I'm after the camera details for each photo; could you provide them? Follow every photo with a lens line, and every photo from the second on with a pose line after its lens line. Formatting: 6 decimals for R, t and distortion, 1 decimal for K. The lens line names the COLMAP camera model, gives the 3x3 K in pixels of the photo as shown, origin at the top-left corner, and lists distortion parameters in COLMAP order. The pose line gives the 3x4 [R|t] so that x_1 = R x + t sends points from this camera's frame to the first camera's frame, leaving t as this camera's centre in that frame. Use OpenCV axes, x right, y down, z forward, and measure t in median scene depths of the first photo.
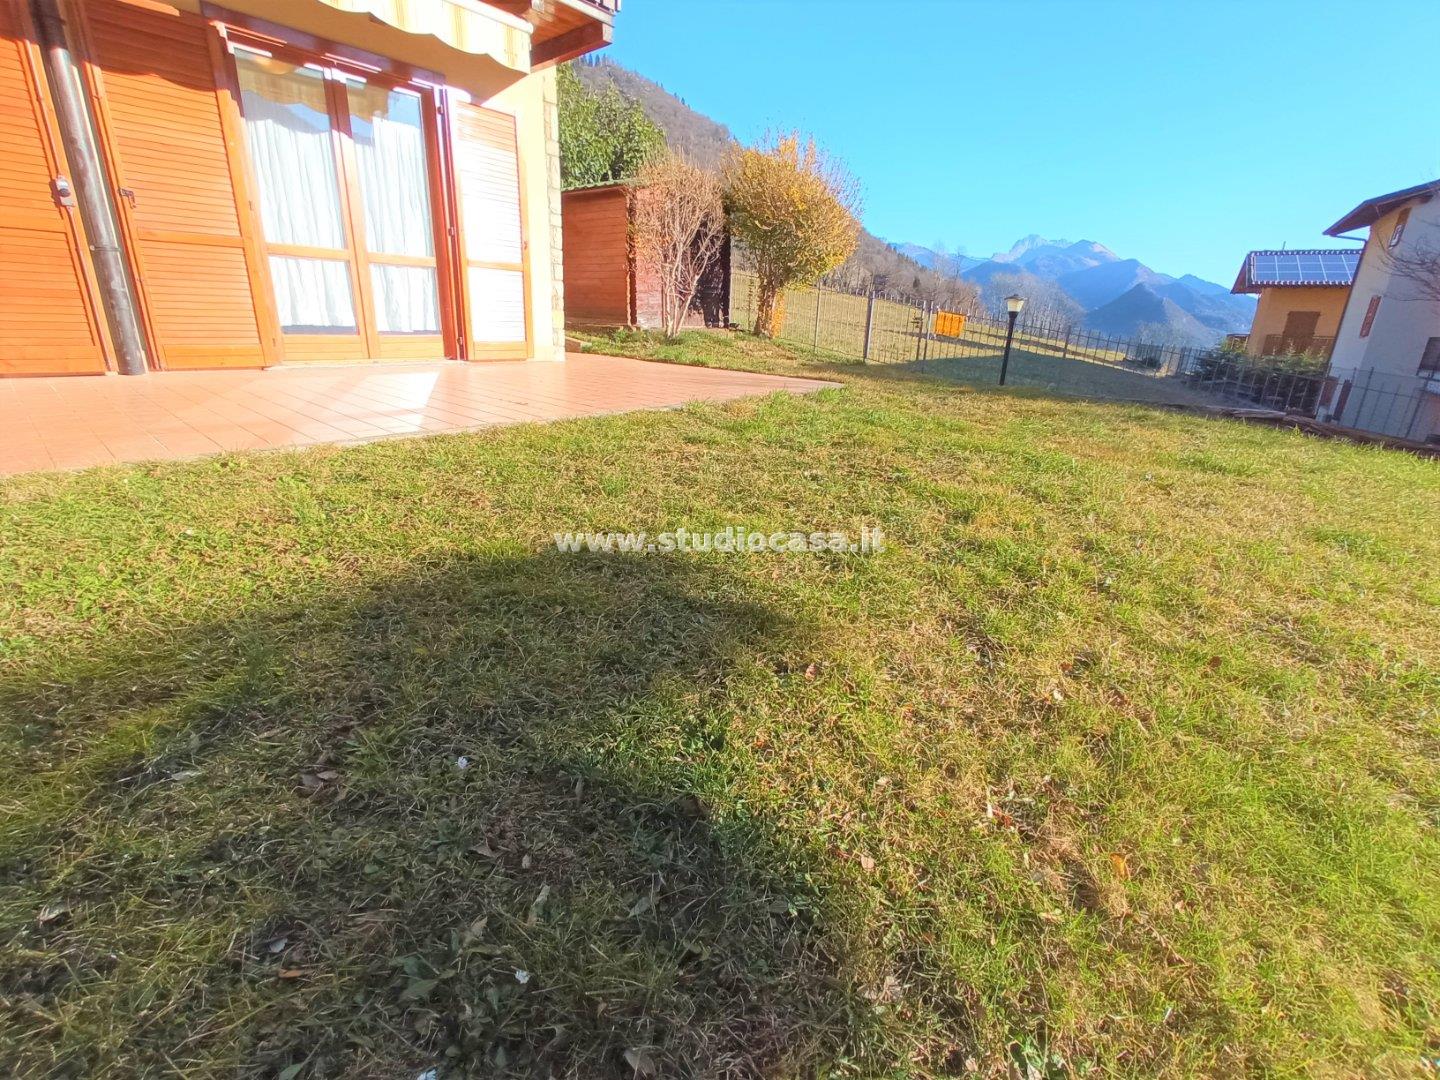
lens RADIAL K [[635.2, 0, 717.9], [0, 635.2, 527.5], [0, 0, 1]] dist [-0.025251, 0.010039]
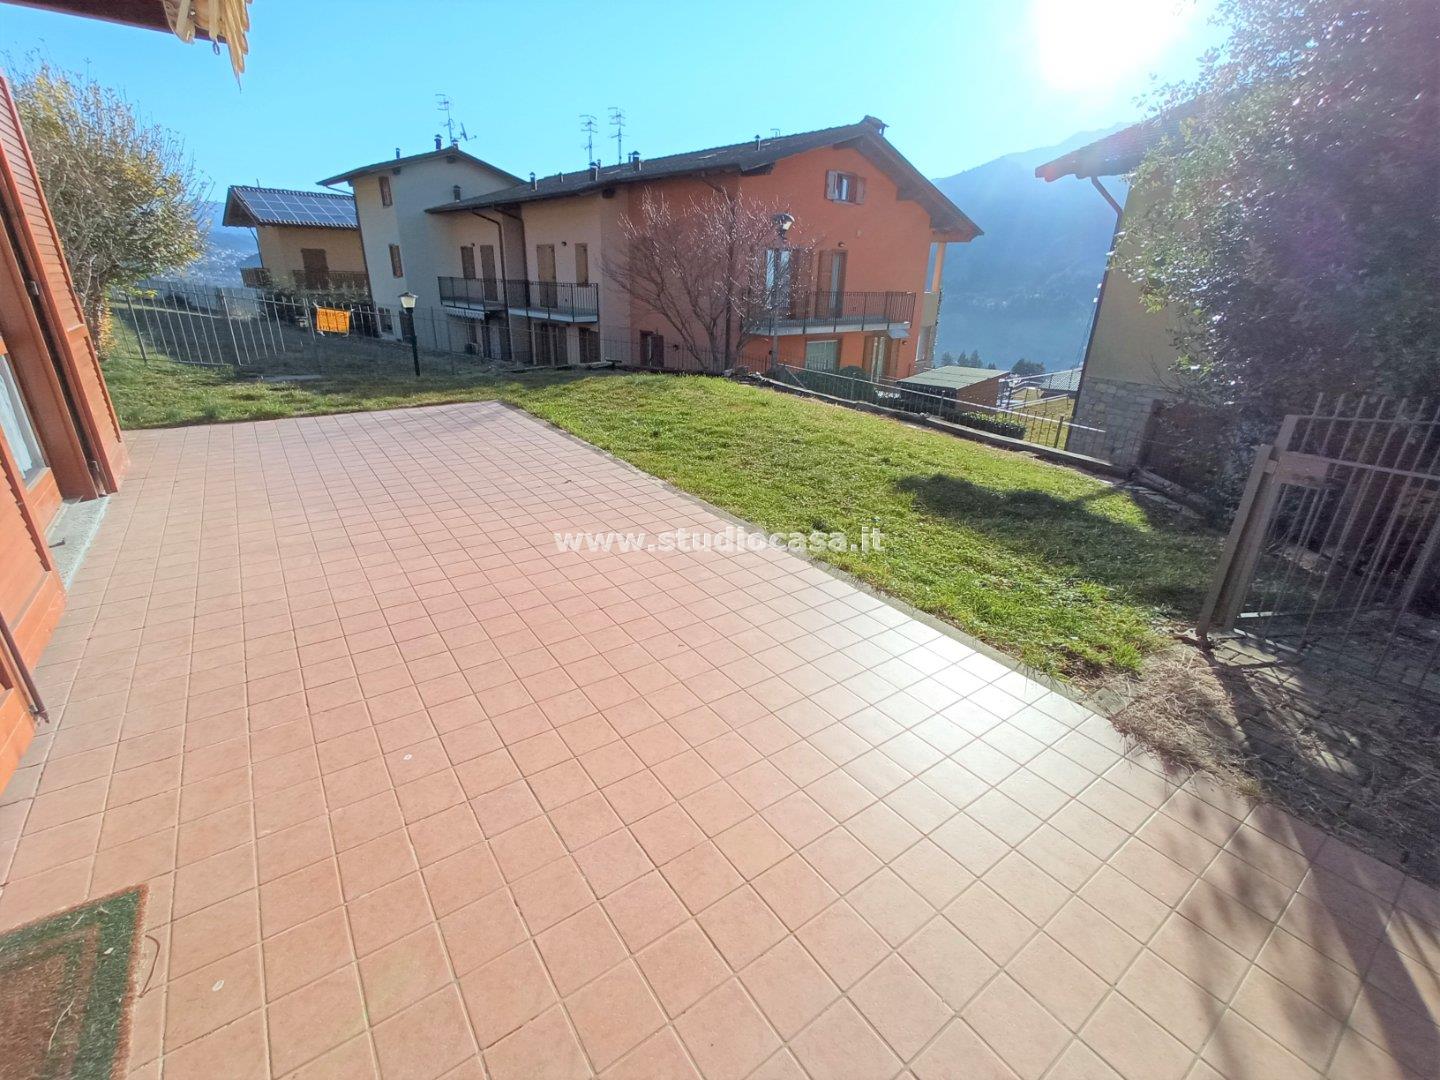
lens RADIAL K [[635.2, 0, 720.7], [0, 635.2, 534.6], [0, 0, 1]] dist [-0.025251, 0.010039]
pose [[0.212618, -0.397706, 0.892538, -1.052260], [0.284441, 0.899057, 0.332852, -0.332061], [-0.934819, 0.183104, 0.304280, 0.343593]]
